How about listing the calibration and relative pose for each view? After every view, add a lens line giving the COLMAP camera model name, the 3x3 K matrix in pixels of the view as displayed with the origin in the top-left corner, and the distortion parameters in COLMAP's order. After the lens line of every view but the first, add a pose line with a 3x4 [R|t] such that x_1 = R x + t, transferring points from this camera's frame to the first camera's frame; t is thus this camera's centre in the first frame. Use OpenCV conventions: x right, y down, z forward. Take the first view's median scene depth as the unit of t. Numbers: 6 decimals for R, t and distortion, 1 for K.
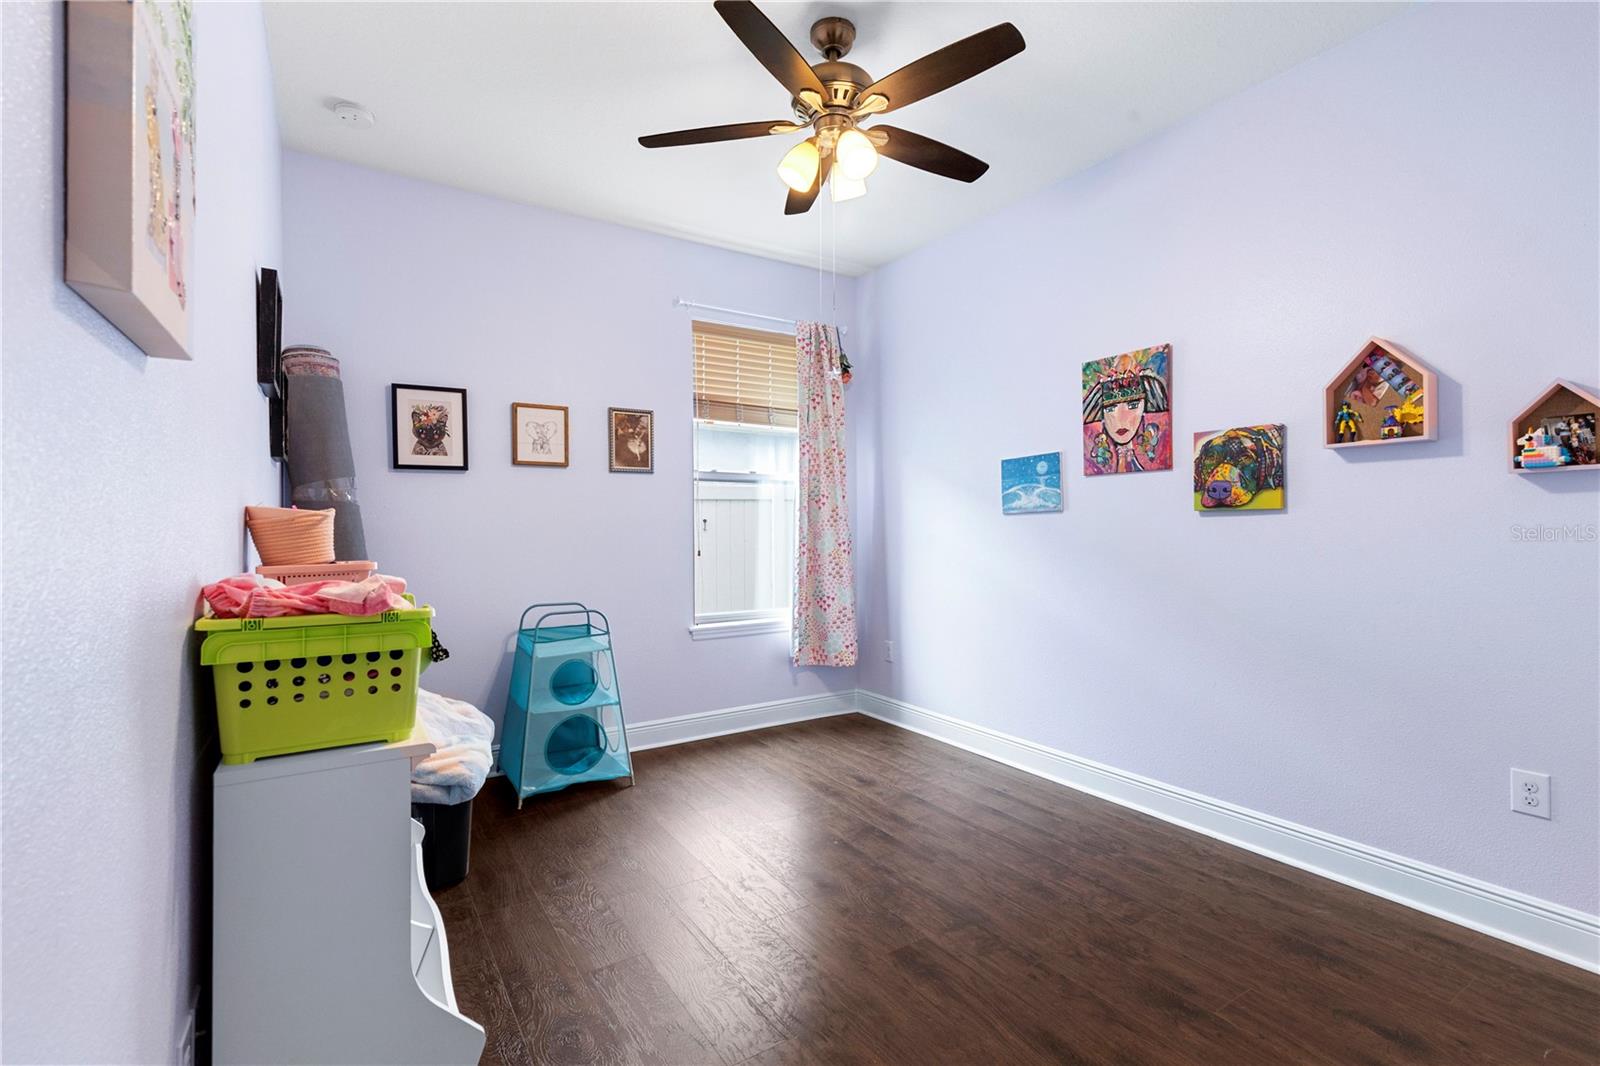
lens RADIAL K [[750.5, 0, 800.0], [0, 750.5, 533.0], [0, 0, 1]] dist [0.000930, -0.000259]
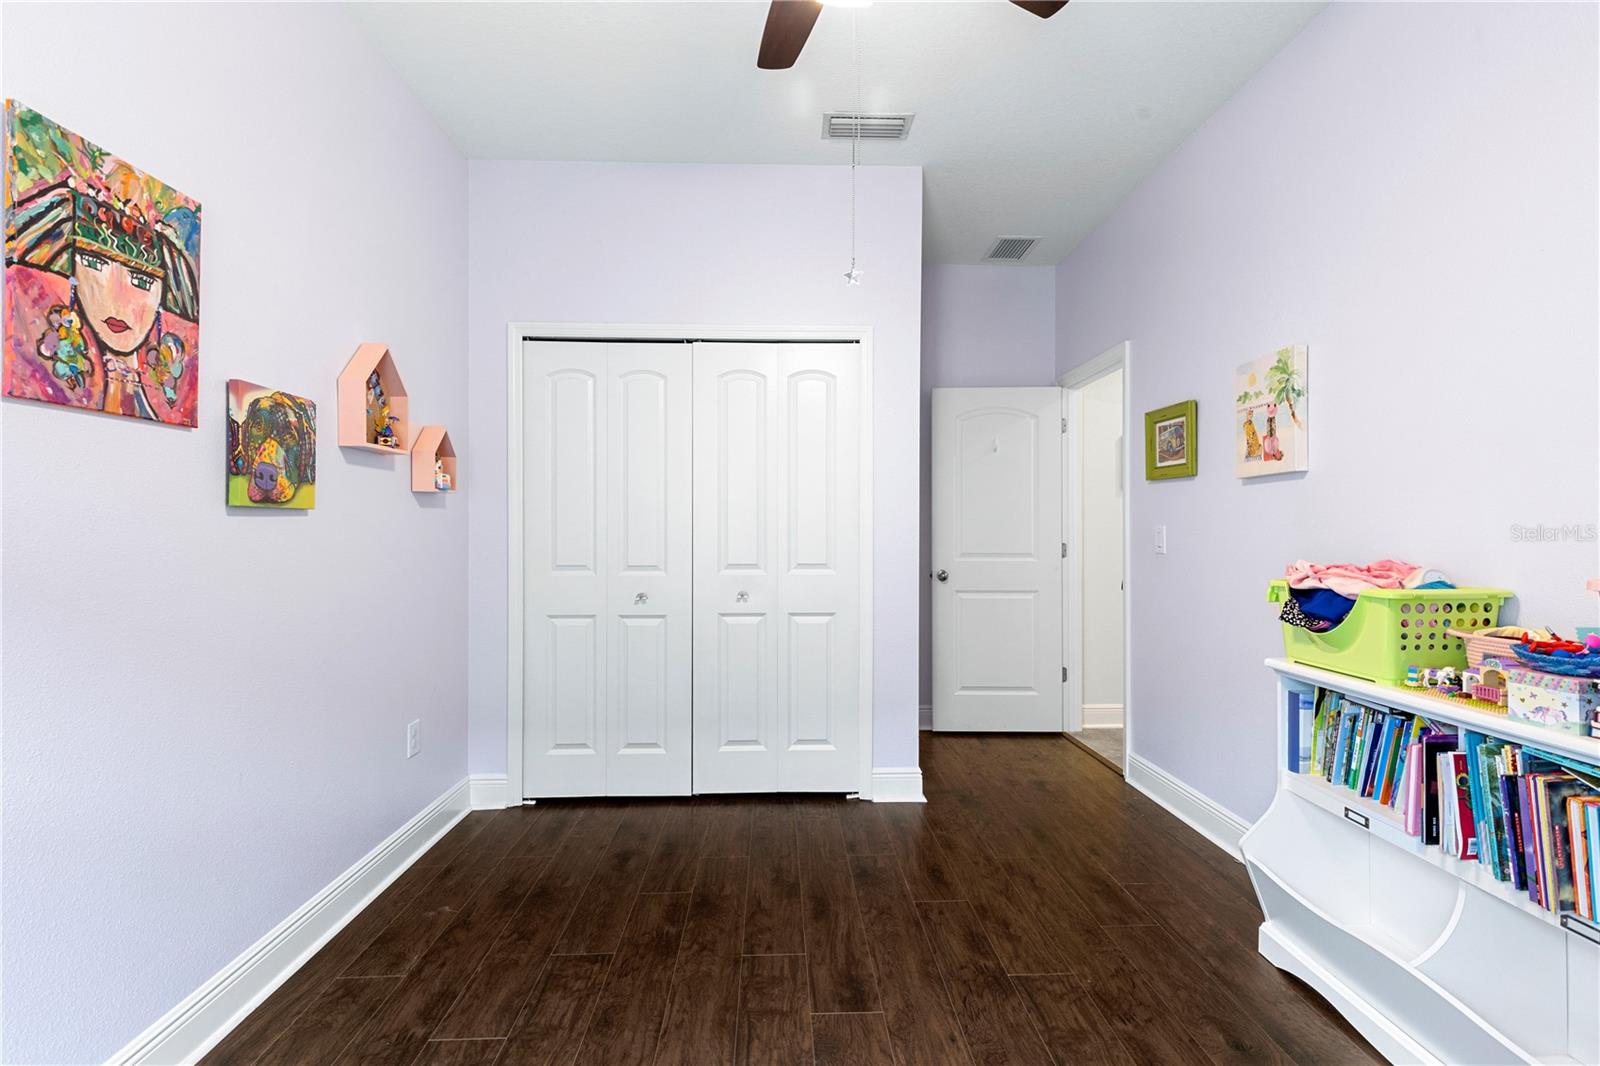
lens RADIAL K [[750.5, 0, 800.0], [0, 750.5, 533.0], [0, 0, 1]] dist [0.000930, -0.000259]
pose [[-0.869142, 0.000440, 0.494563, -0.171731], [0.003844, 0.999975, 0.005867, -0.008663], [-0.494548, 0.007001, -0.869122, 1.247351]]
